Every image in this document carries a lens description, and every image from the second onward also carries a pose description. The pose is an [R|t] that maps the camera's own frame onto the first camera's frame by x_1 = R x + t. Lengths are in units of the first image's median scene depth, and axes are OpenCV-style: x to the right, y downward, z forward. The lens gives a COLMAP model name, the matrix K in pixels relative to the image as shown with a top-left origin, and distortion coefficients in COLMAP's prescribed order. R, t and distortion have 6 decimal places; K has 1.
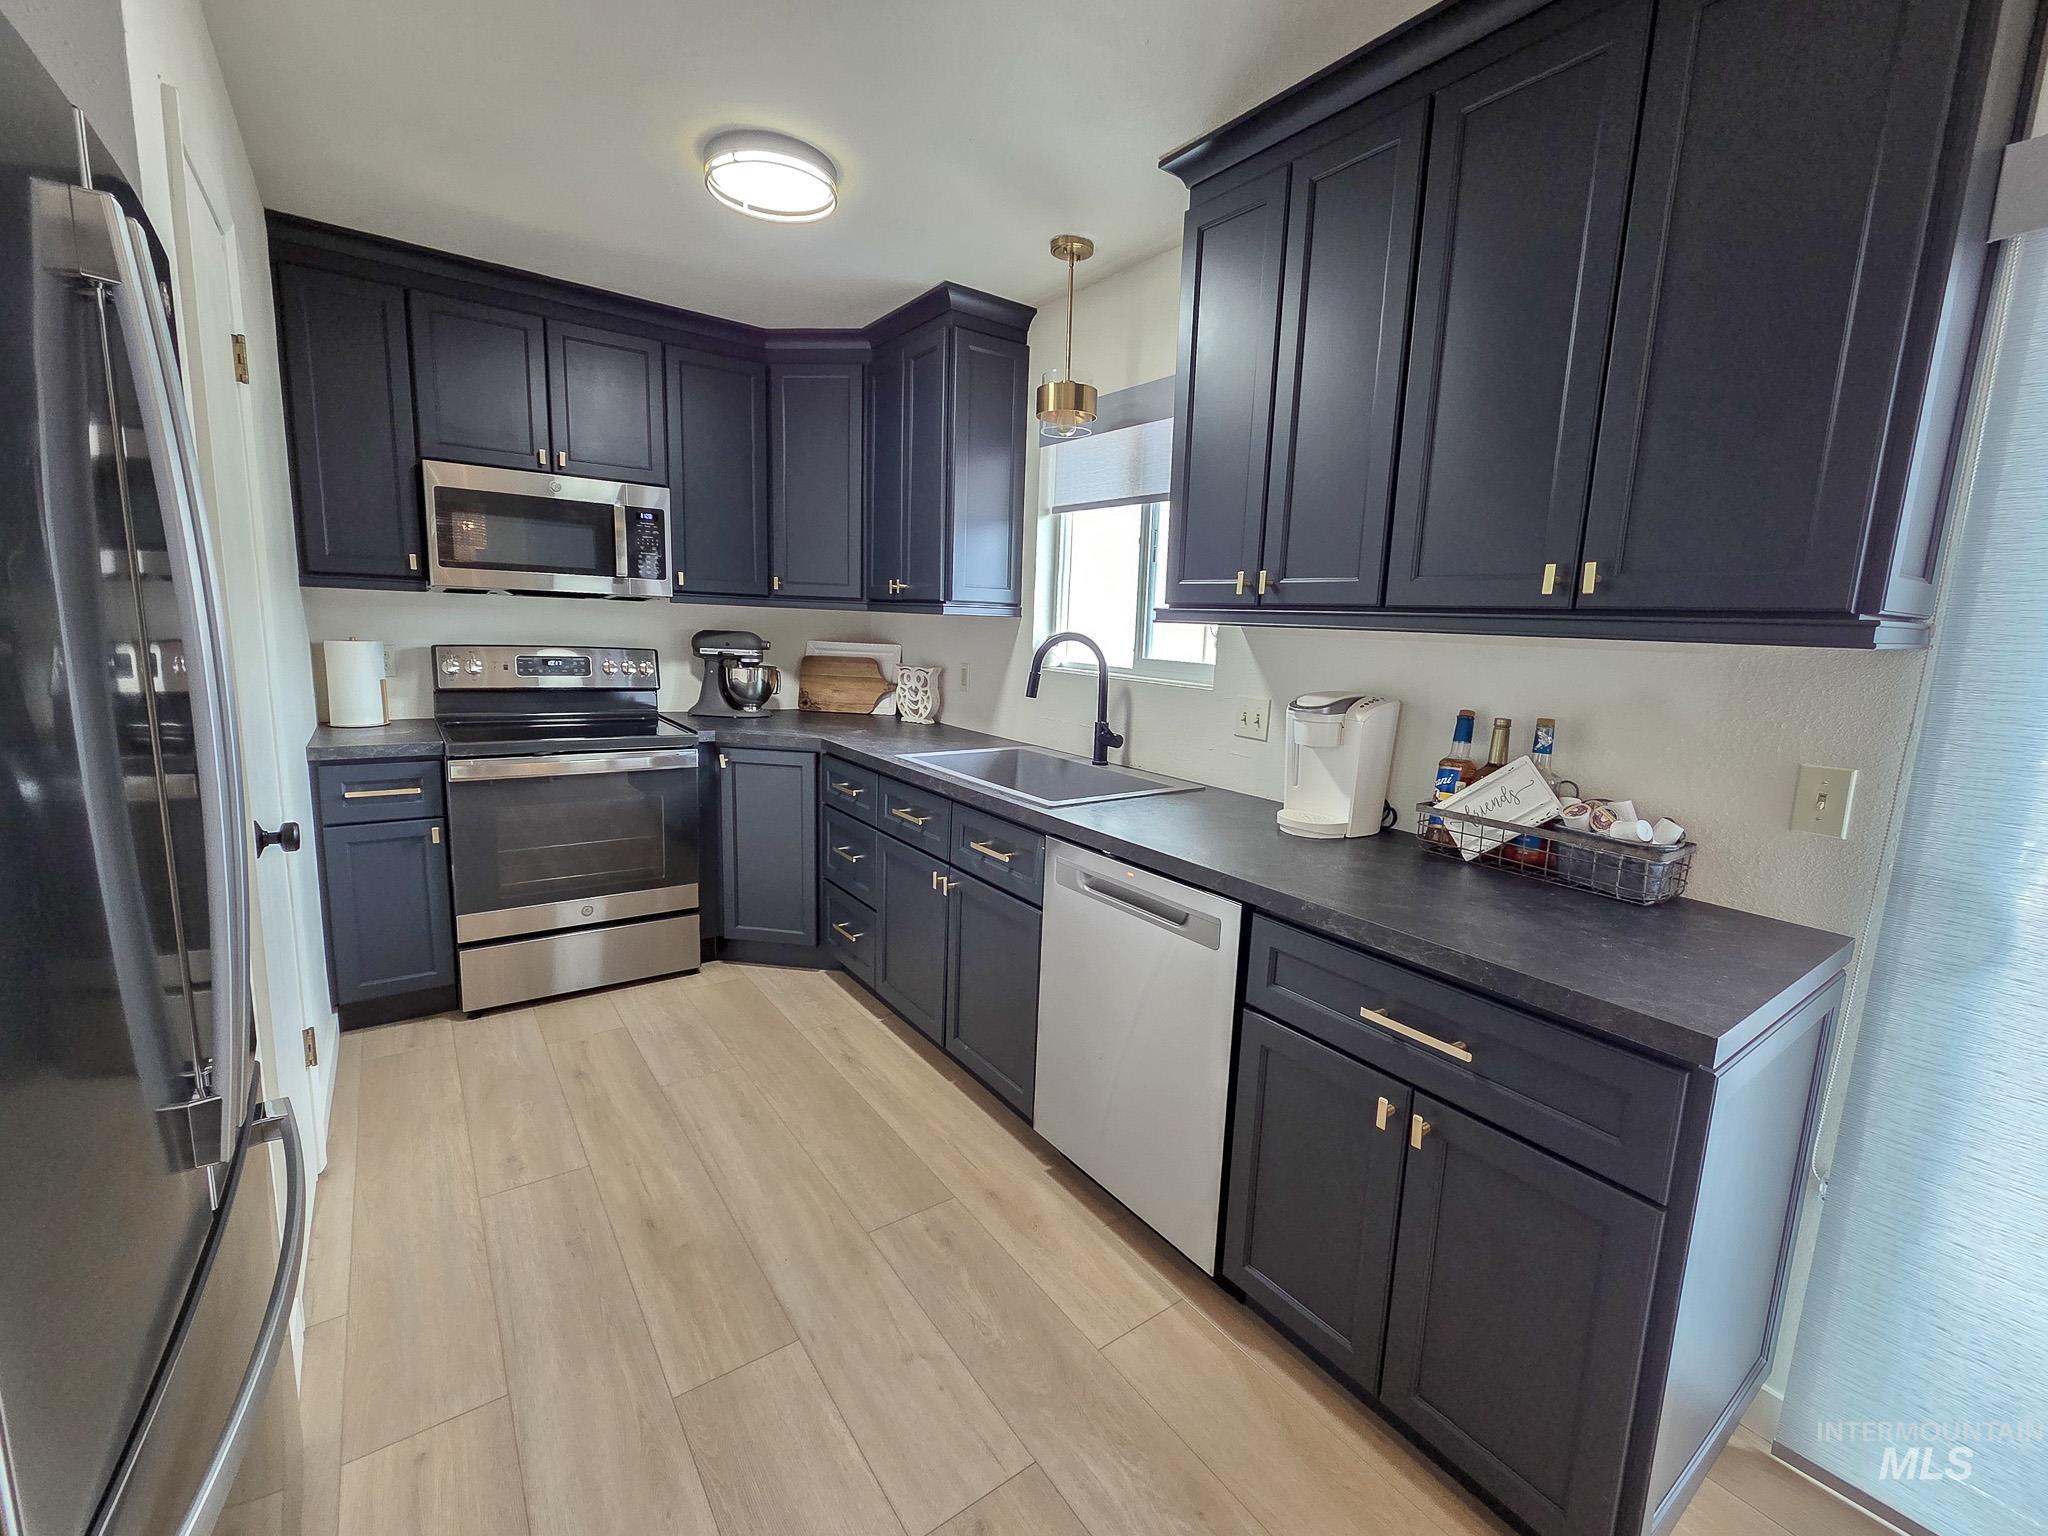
lens RADIAL K [[869.9, 0, 1043.4], [0, 869.9, 763.2], [0, 0, 1]] dist [0.000698, 0.000153]
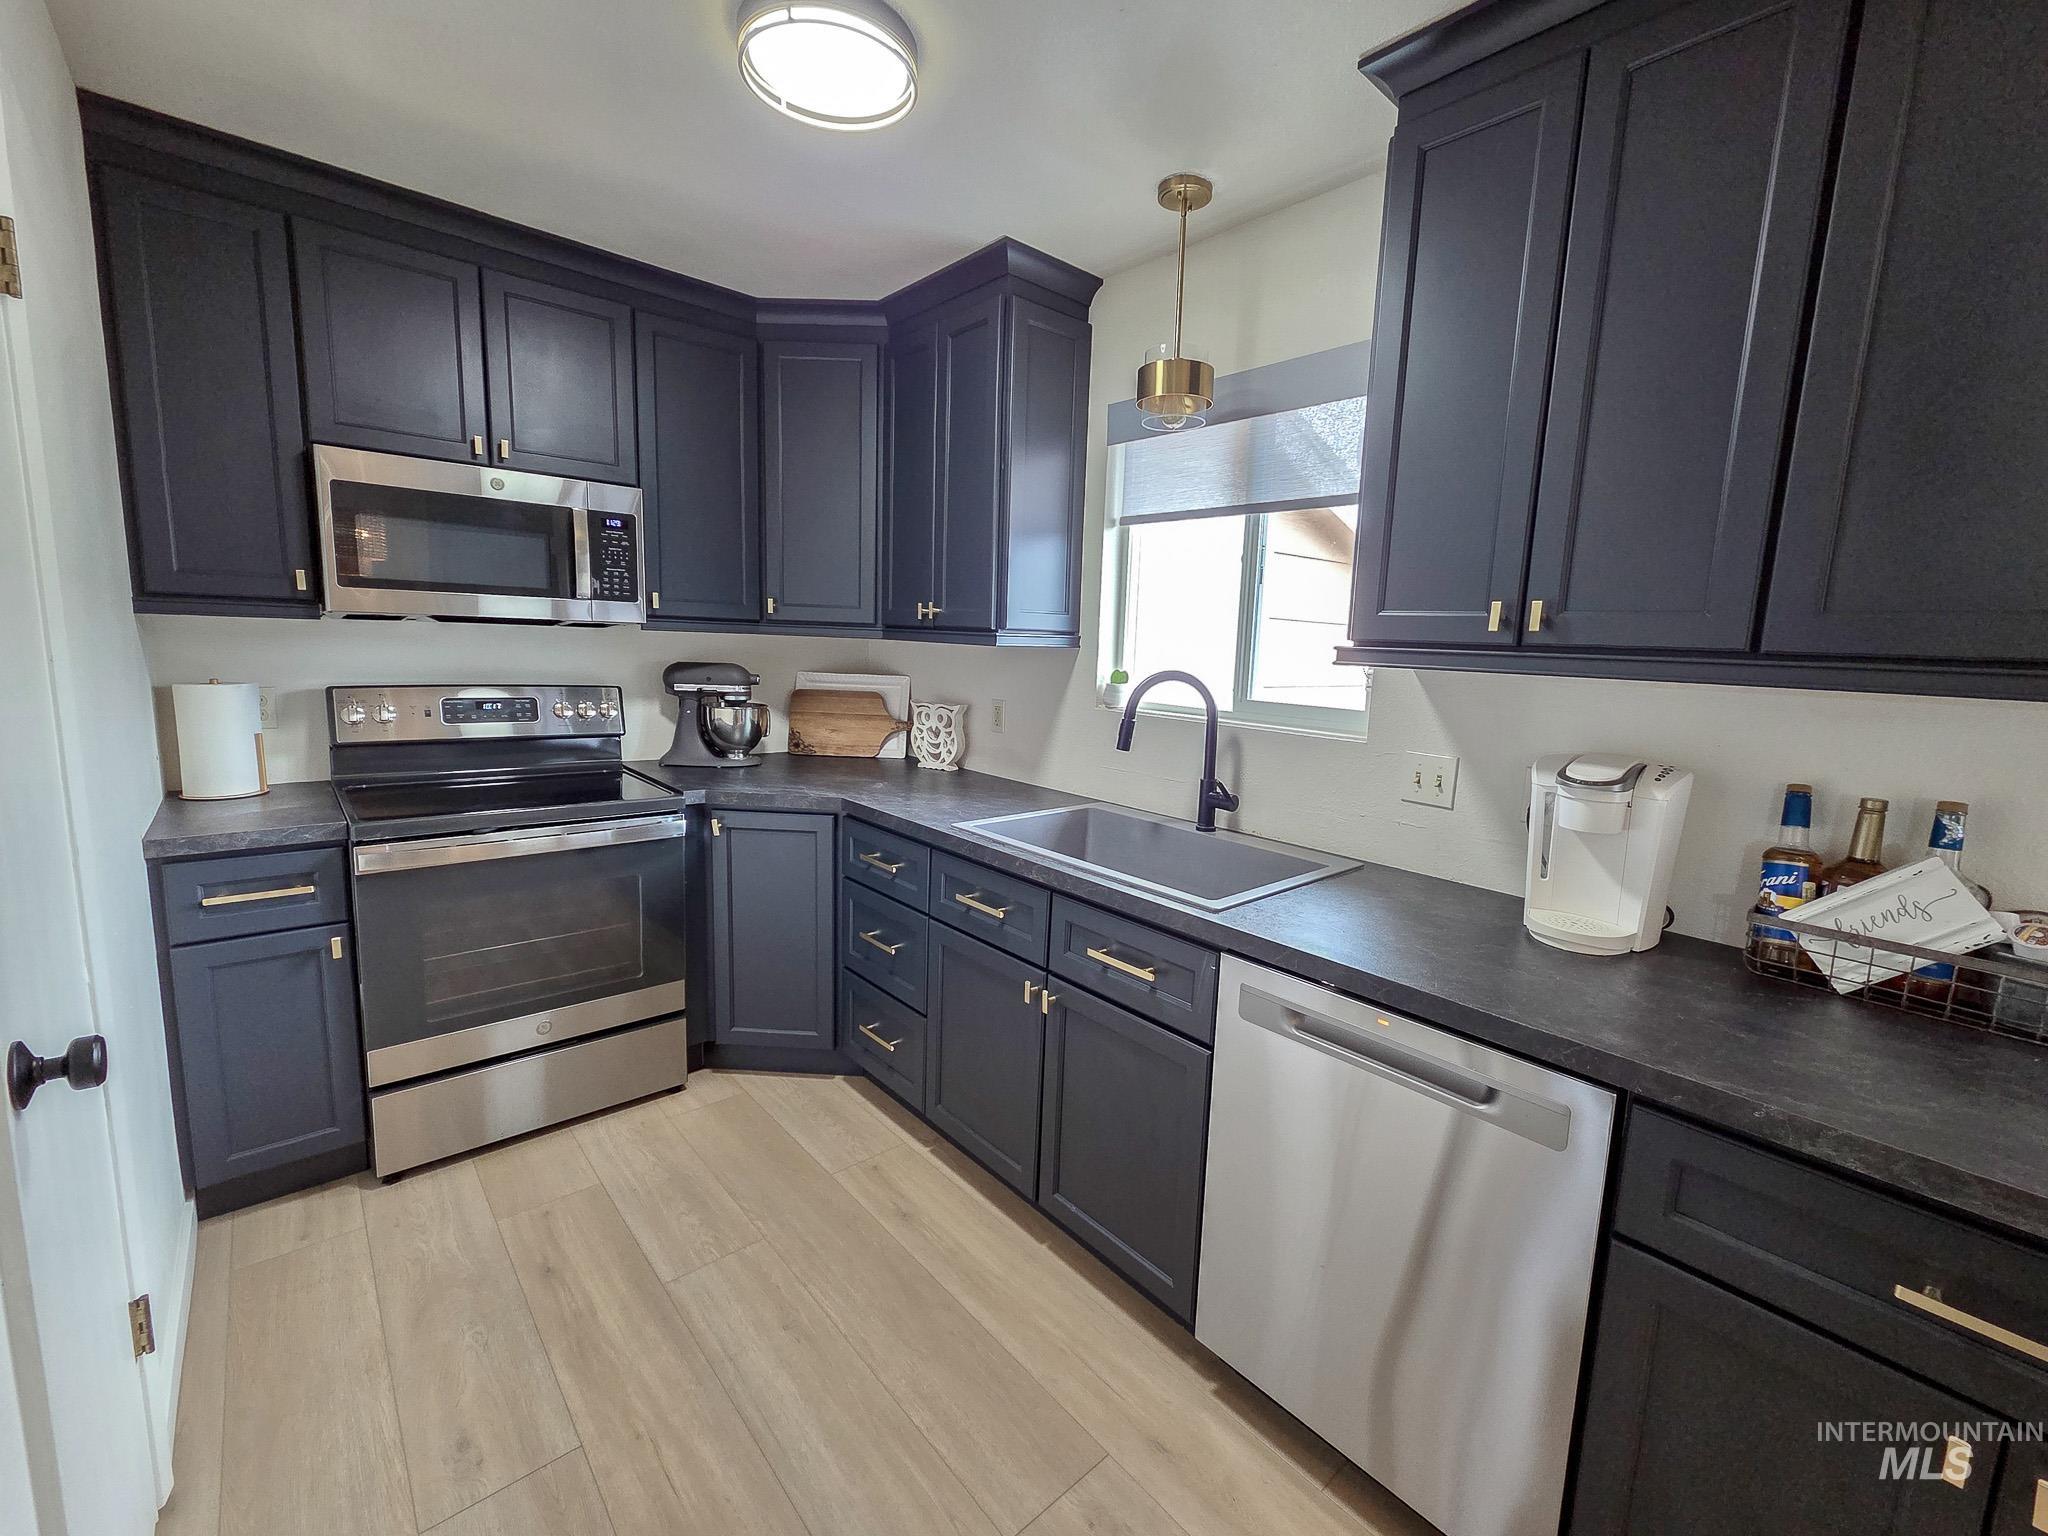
lens RADIAL K [[858.1, 0, 1044.4], [0, 858.1, 764.1], [0, 0, 1]] dist [0.001231, -0.000591]
pose [[0.995697, -0.015478, 0.091371, -0.157191], [0.016558, 0.999802, -0.011074, -0.053849], [-0.091182, 0.012540, 0.995755, 0.207816]]
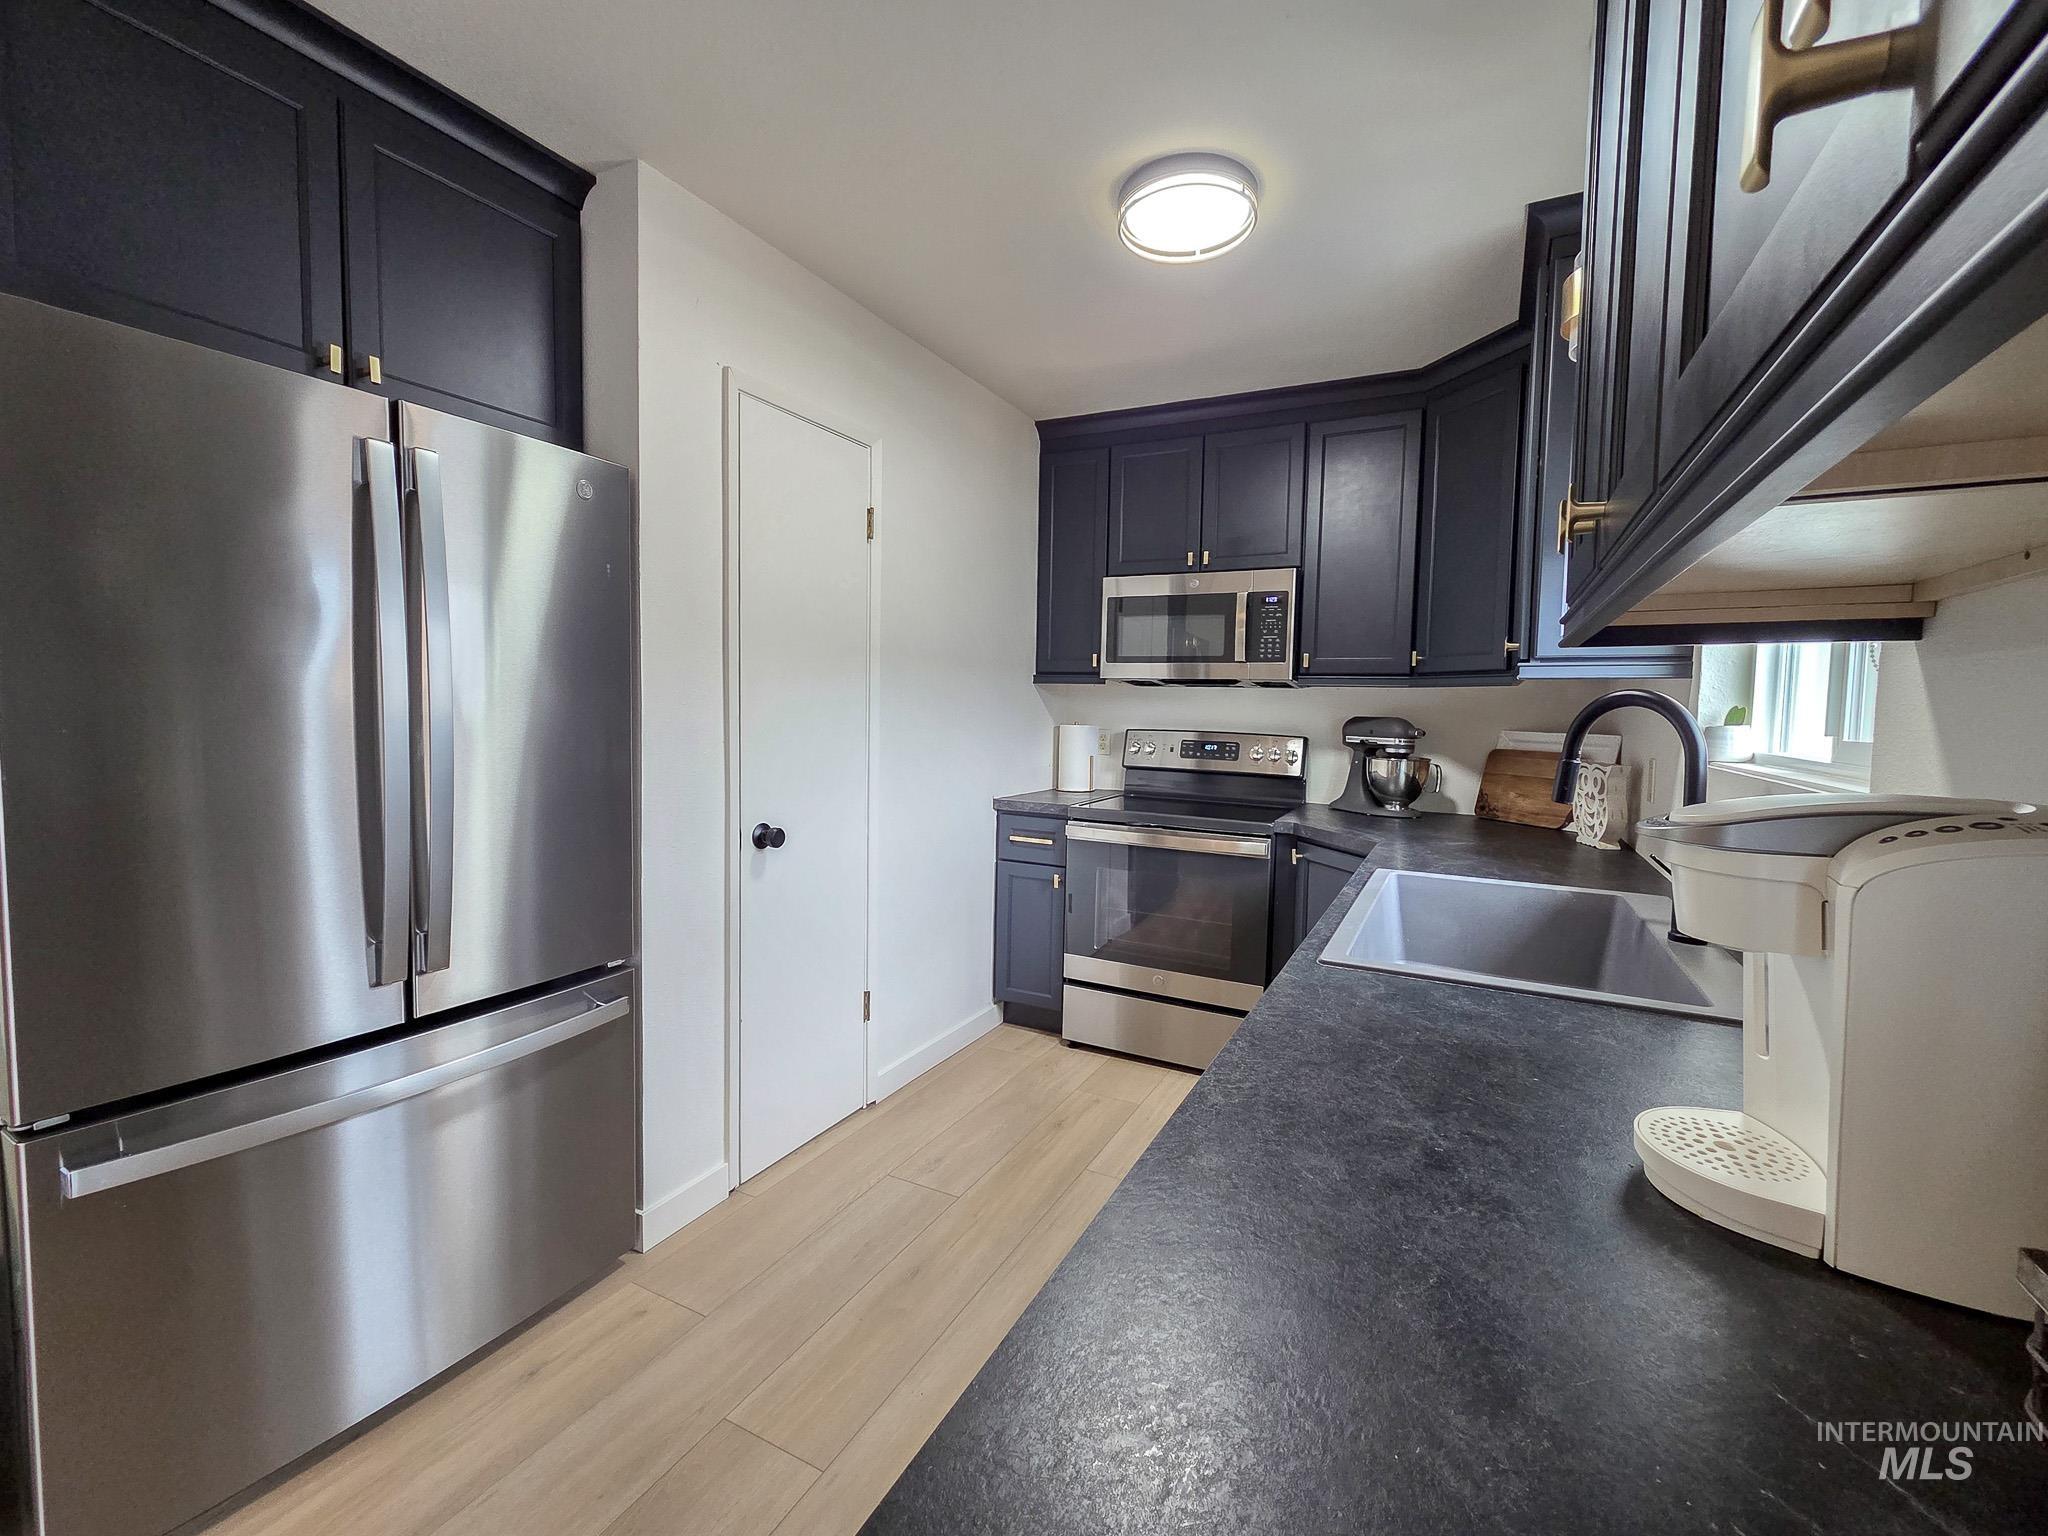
lens RADIAL K [[858.1, 0, 1044.4], [0, 858.1, 764.1], [0, 0, 1]] dist [0.001231, -0.000591]
pose [[0.458373, 0.030880, -0.888223, 0.336440], [-0.146973, 0.988270, -0.041488, -0.024686], [0.876523, 0.149562, 0.457535, 0.407872]]
